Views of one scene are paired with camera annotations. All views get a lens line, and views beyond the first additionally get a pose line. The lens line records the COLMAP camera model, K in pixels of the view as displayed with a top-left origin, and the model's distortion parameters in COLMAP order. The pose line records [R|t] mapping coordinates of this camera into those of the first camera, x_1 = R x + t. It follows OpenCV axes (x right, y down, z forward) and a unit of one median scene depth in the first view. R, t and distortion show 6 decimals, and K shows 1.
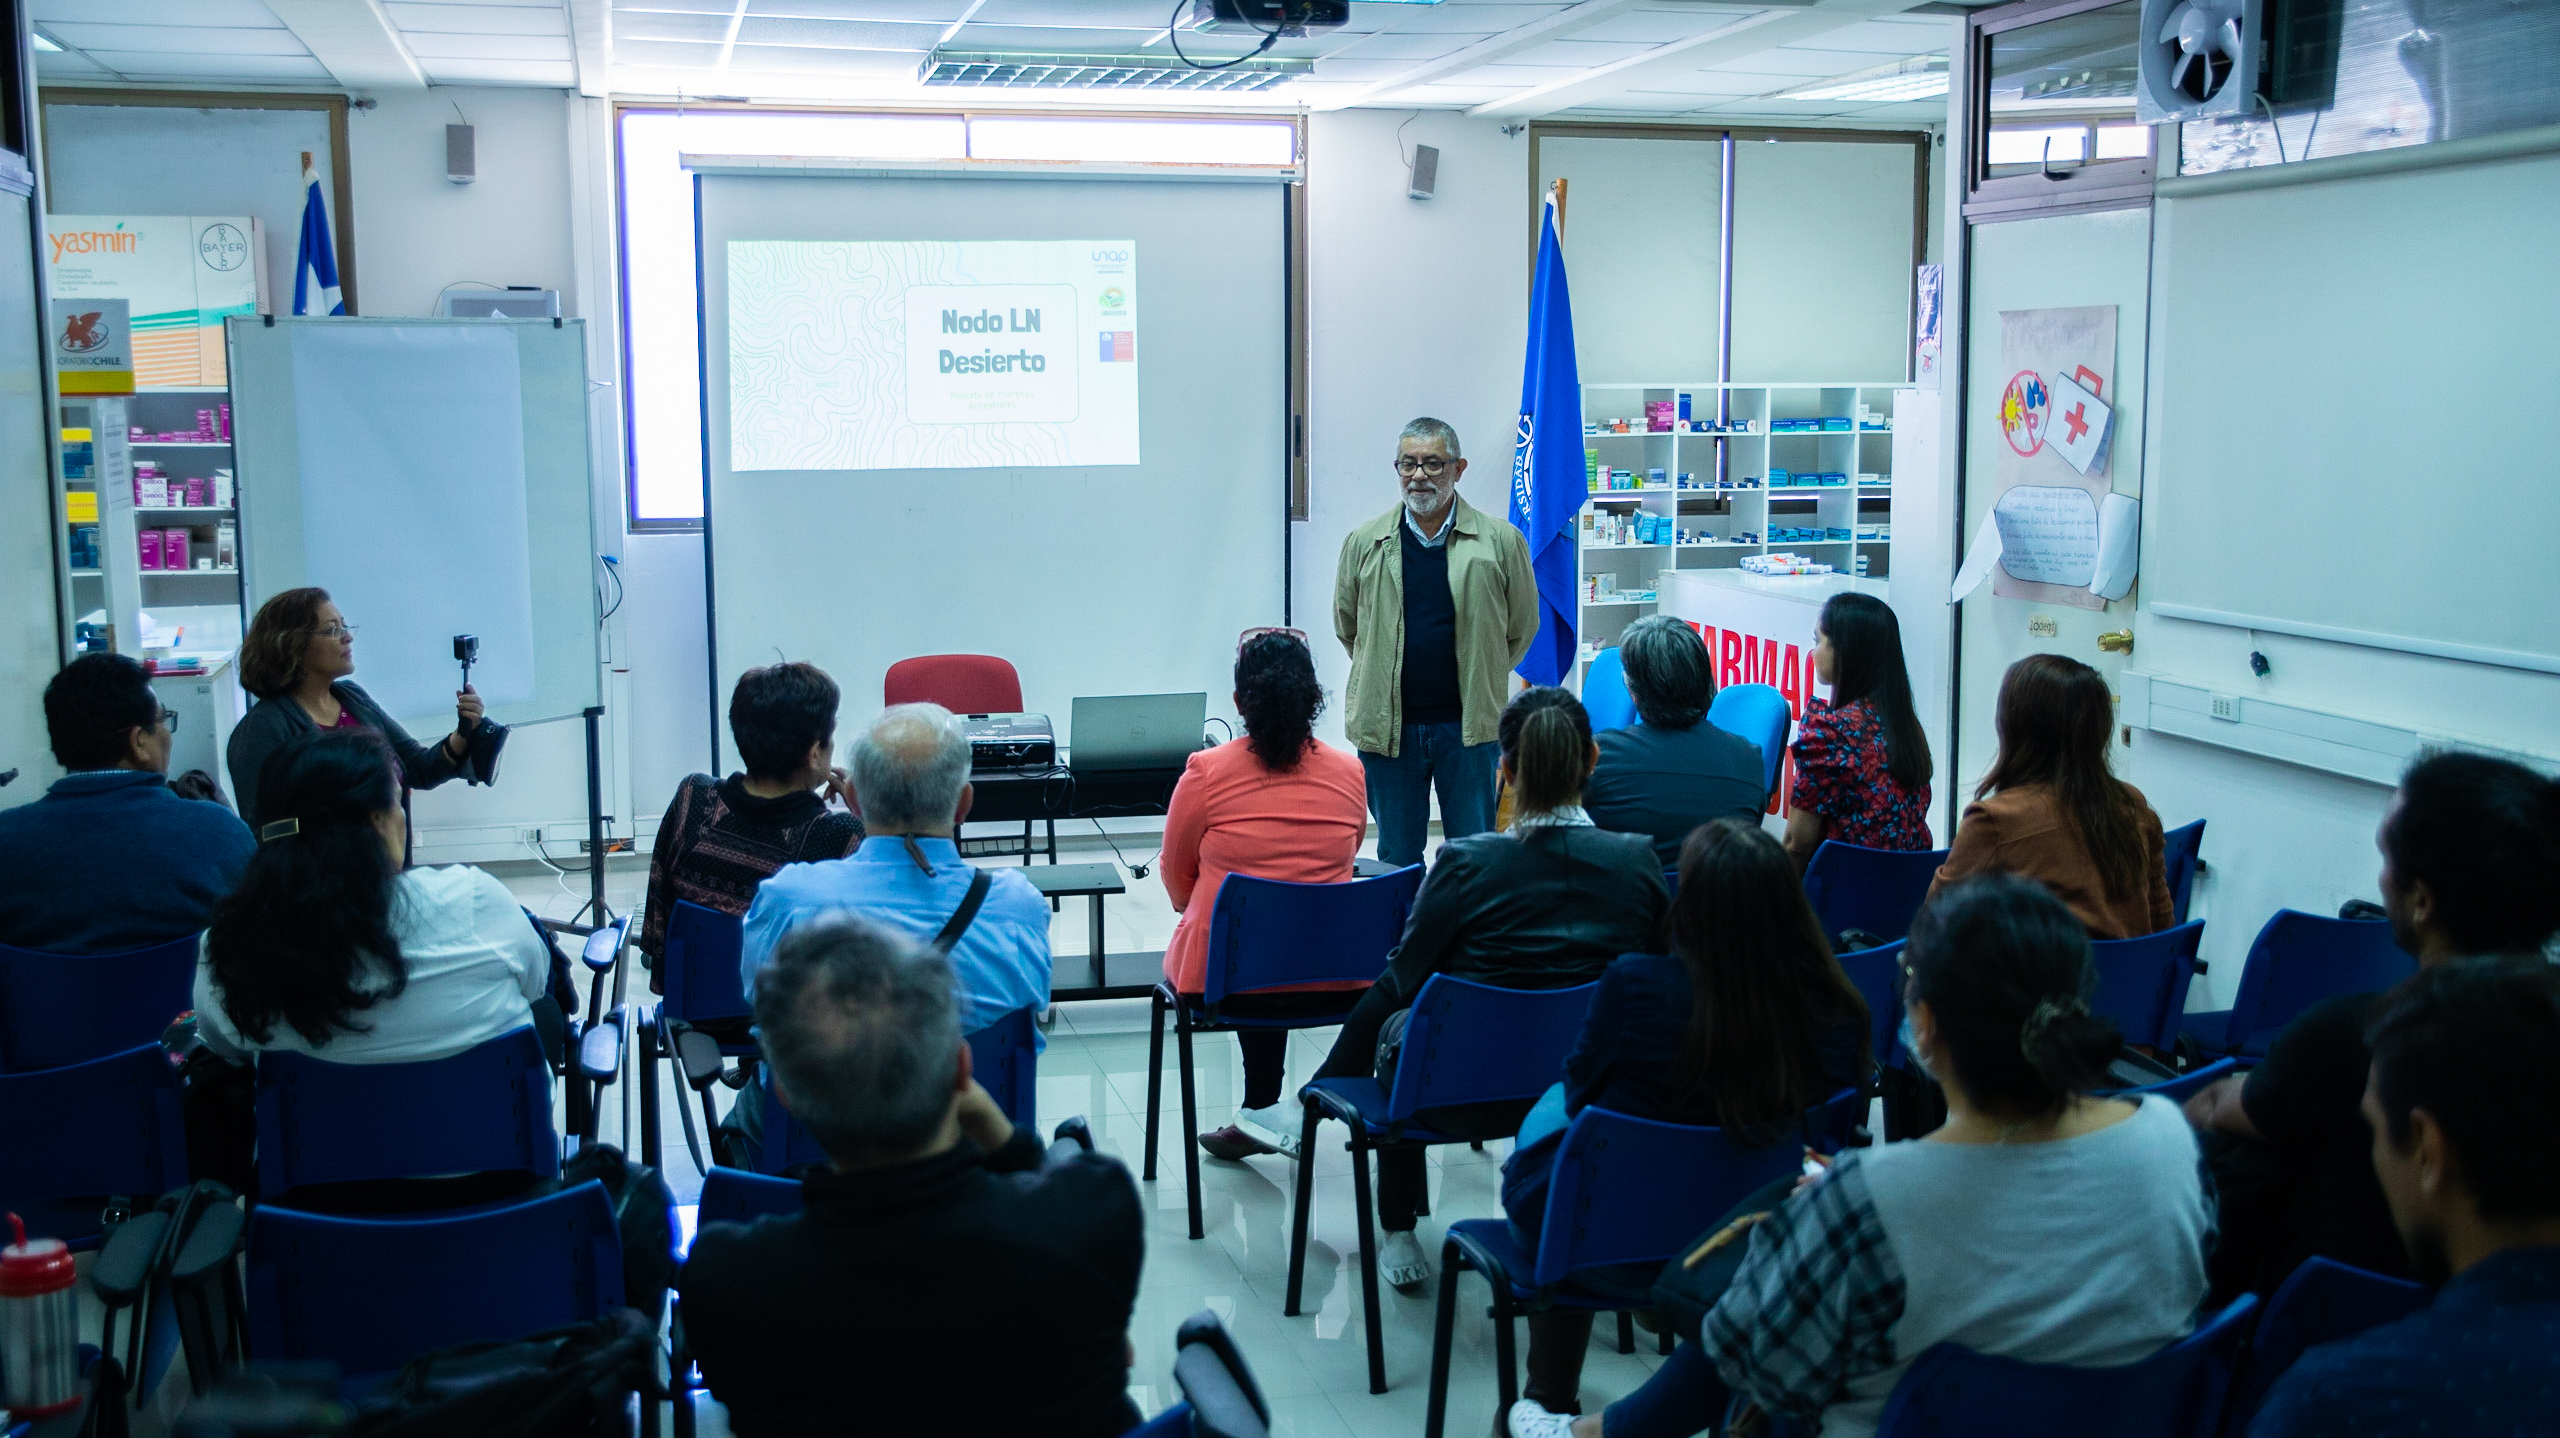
lens RADIAL K [[2671.2, 0, 1280.8], [0, 2671.2, 720.5], [0, 0, 1]] dist [-0.001044, 0.000000]
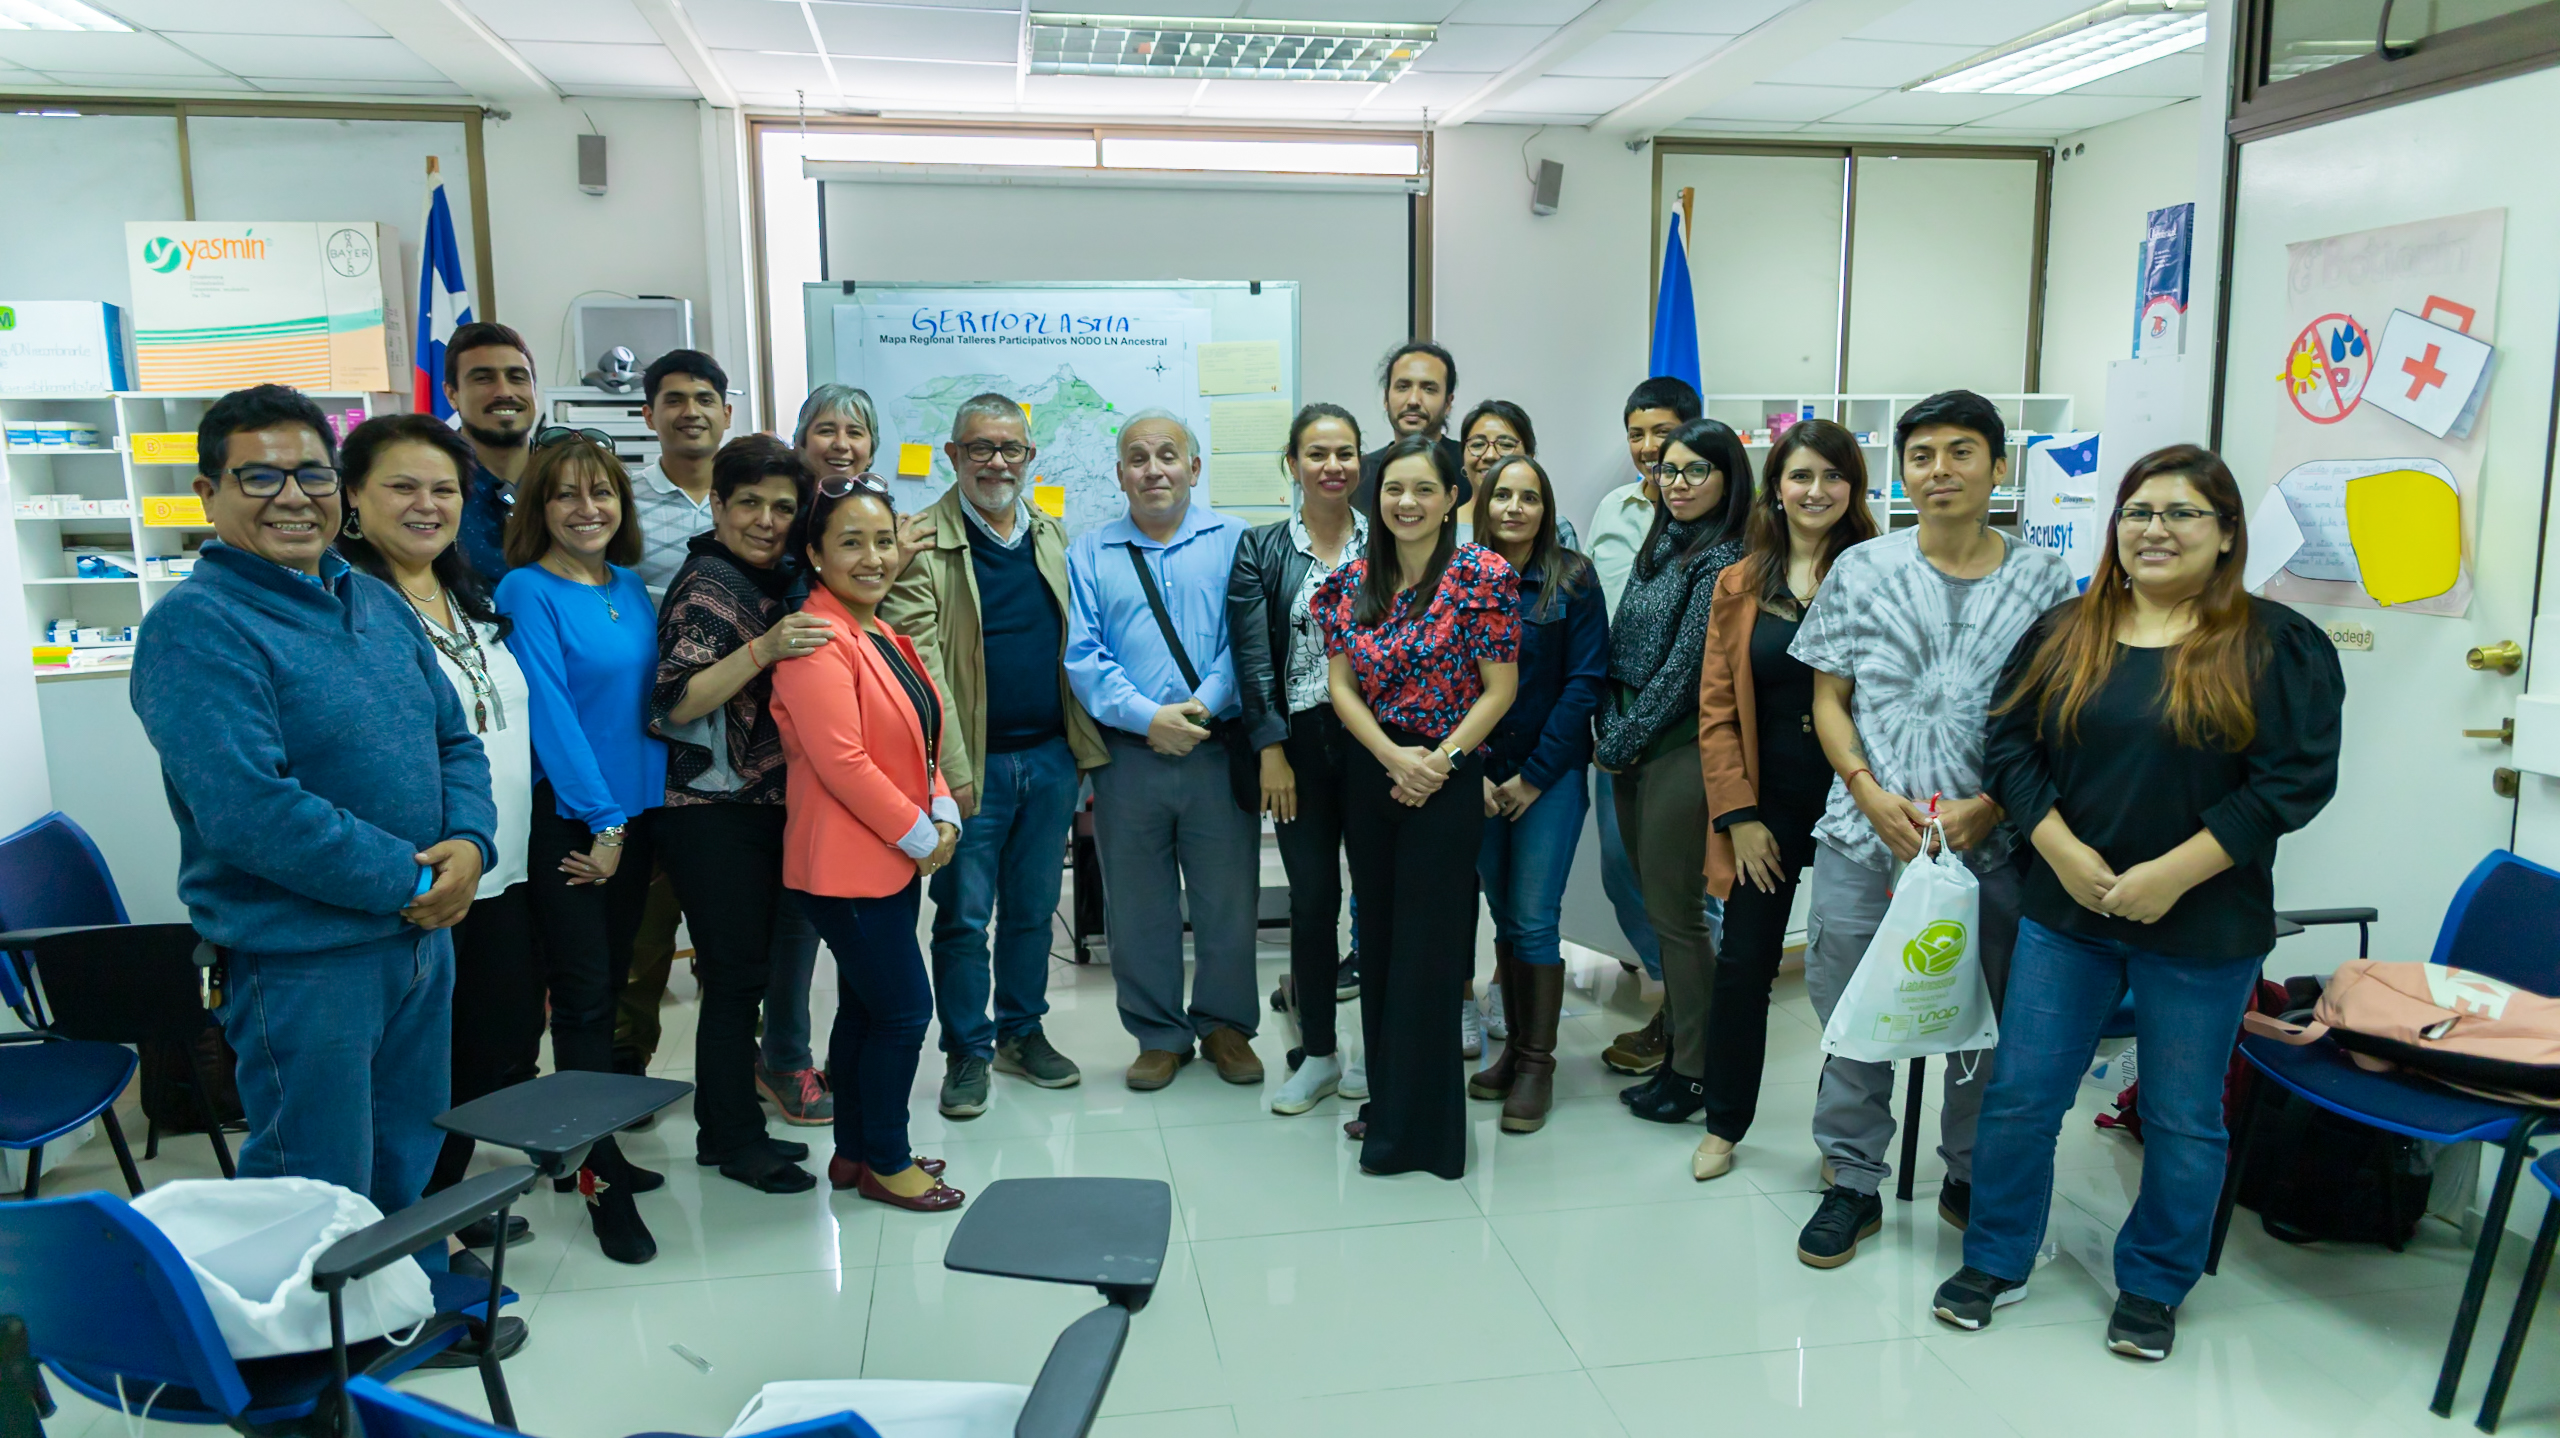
lens RADIAL K [[1823.9, 0, 1276.5], [0, 1823.9, 727.4], [0, 0, 1]] dist [-0.000265, 0.000141]
pose [[0.996783, 0.008136, -0.079738, 0.008523], [-0.006958, 0.999863, 0.015044, -0.011154], [0.079849, -0.014441, 0.996702, 0.340014]]
